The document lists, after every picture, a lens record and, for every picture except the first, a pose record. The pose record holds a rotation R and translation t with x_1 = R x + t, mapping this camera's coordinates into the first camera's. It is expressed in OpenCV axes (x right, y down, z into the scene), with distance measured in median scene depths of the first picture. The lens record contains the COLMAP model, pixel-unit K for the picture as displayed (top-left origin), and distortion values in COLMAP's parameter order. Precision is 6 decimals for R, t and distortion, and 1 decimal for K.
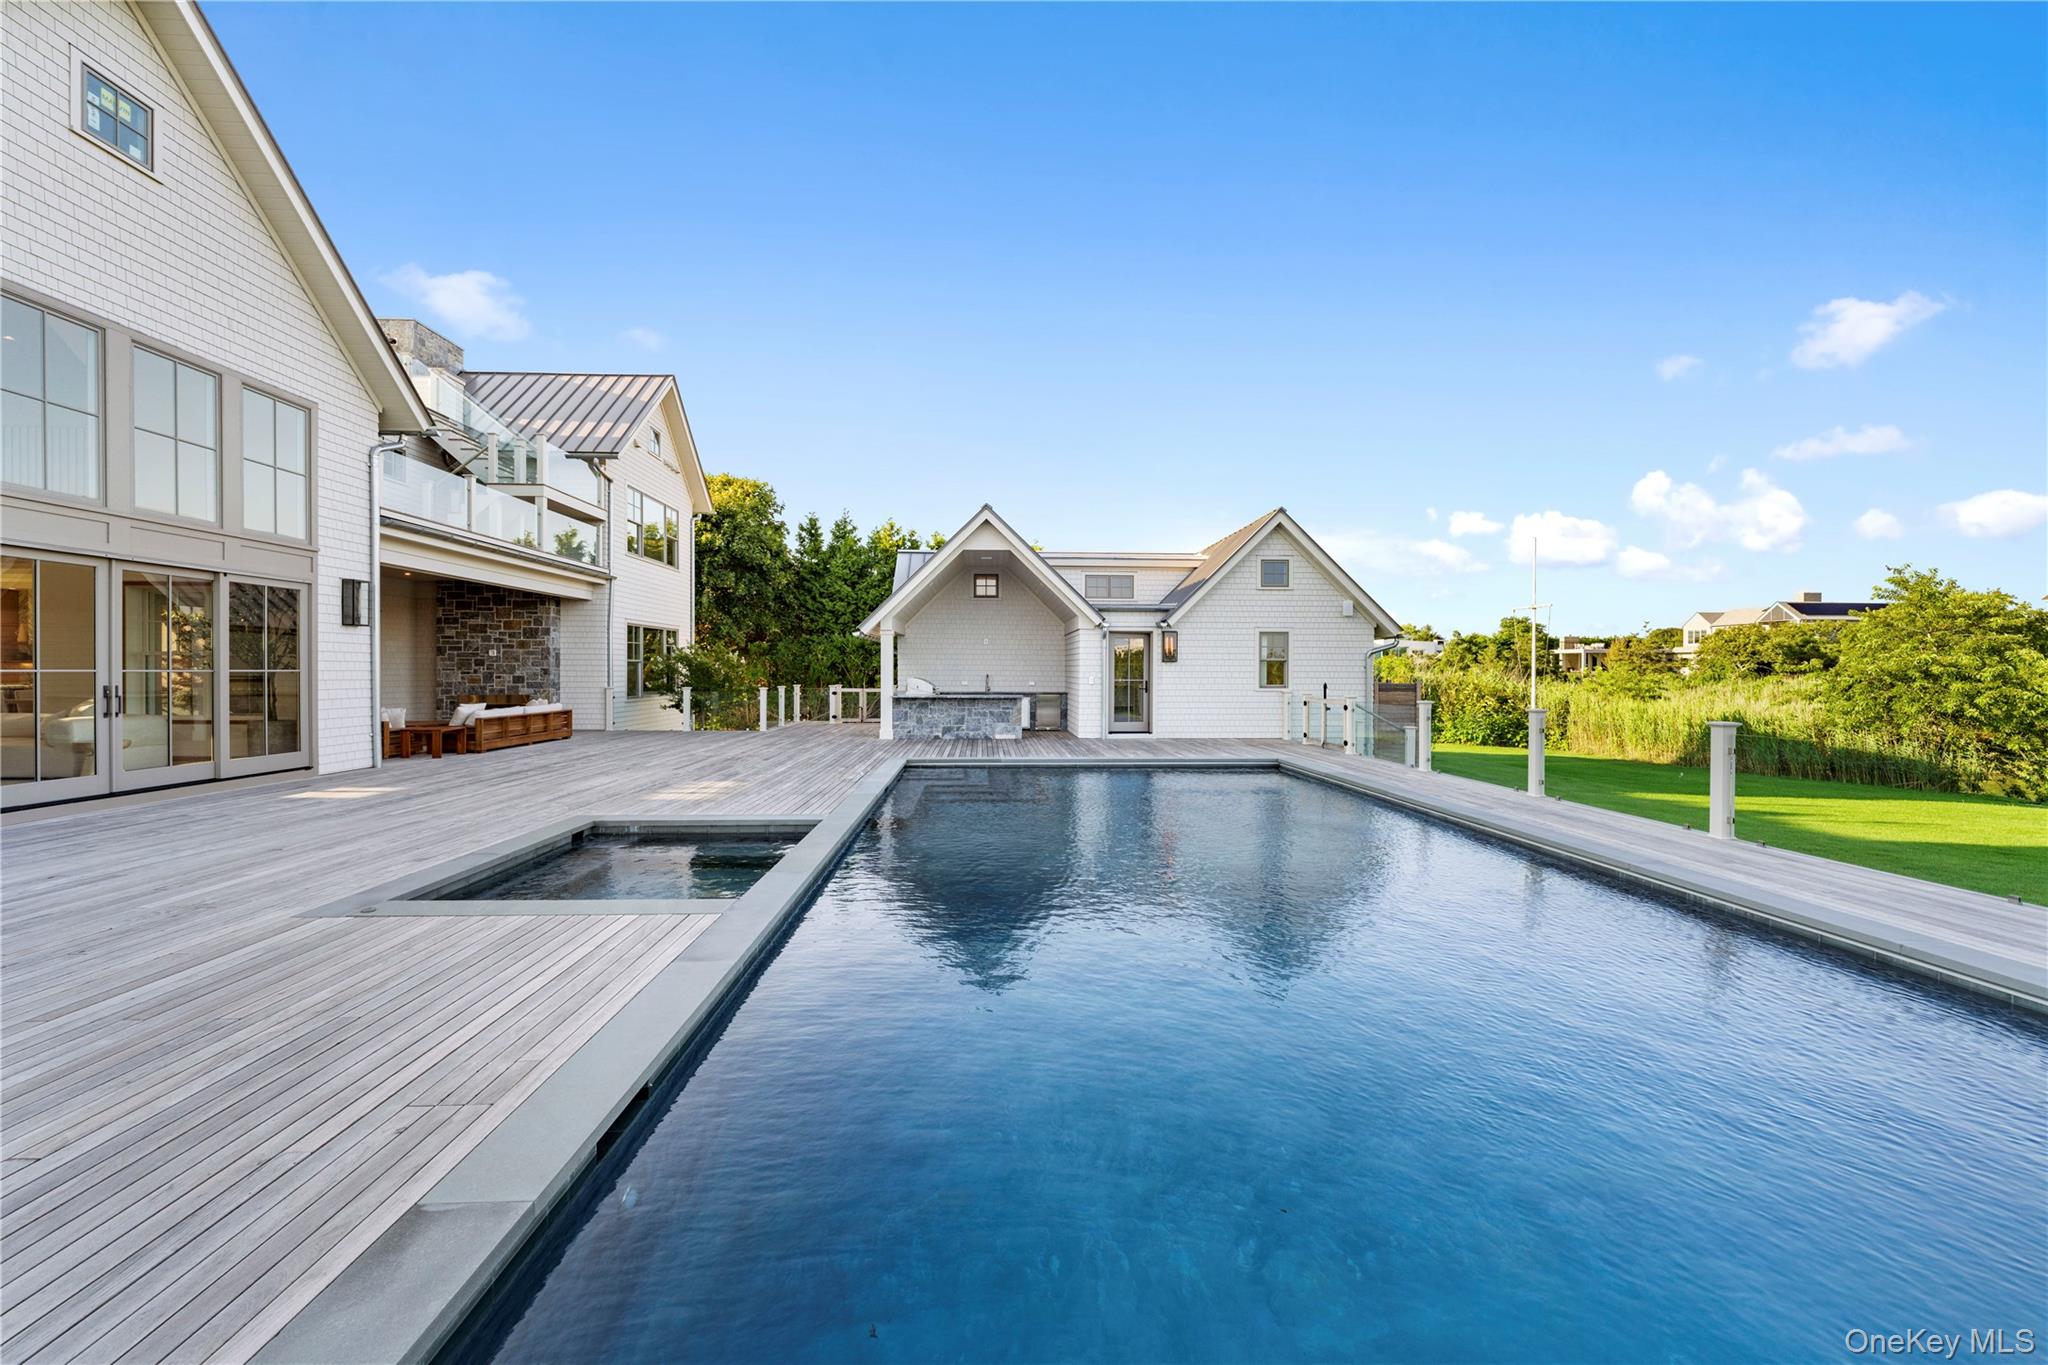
lens RADIAL K [[832.2, 0, 1023.7], [0, 832.2, 677.6], [0, 0, 1]] dist [0.000012, 0.000001]
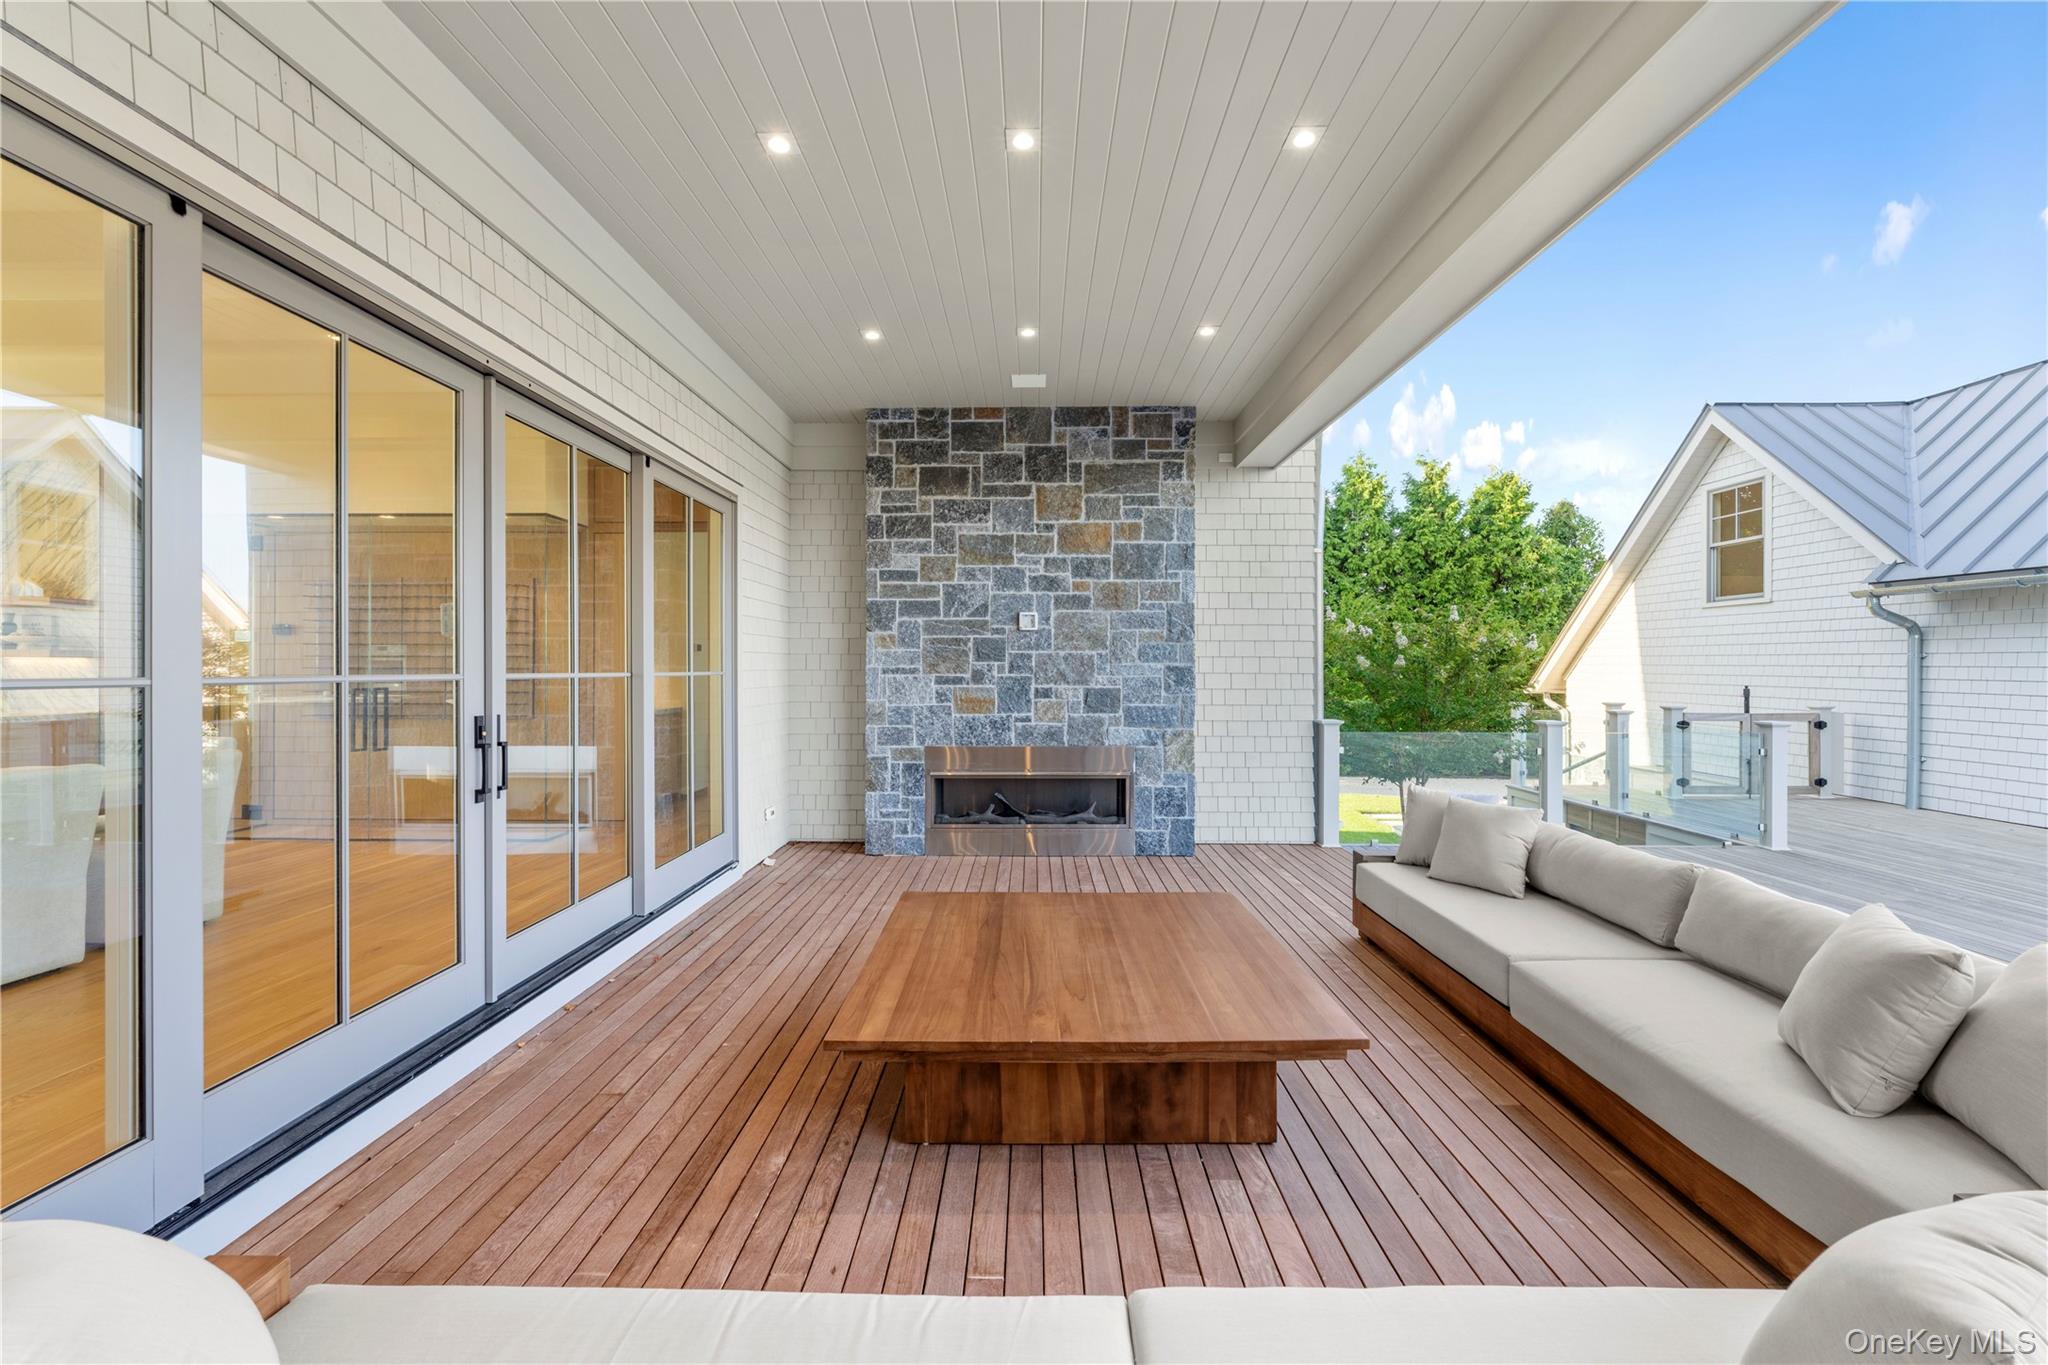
lens RADIAL K [[832.2, 0, 1024.6], [0, 832.2, 677.6], [0, 0, 1]] dist [0.000012, 0.000001]
pose [[0.640084, 0.000585, -0.768305, -0.384501], [-0.002993, 0.999994, -0.001732, -0.006324], [0.768299, 0.003409, 0.640082, 0.792437]]
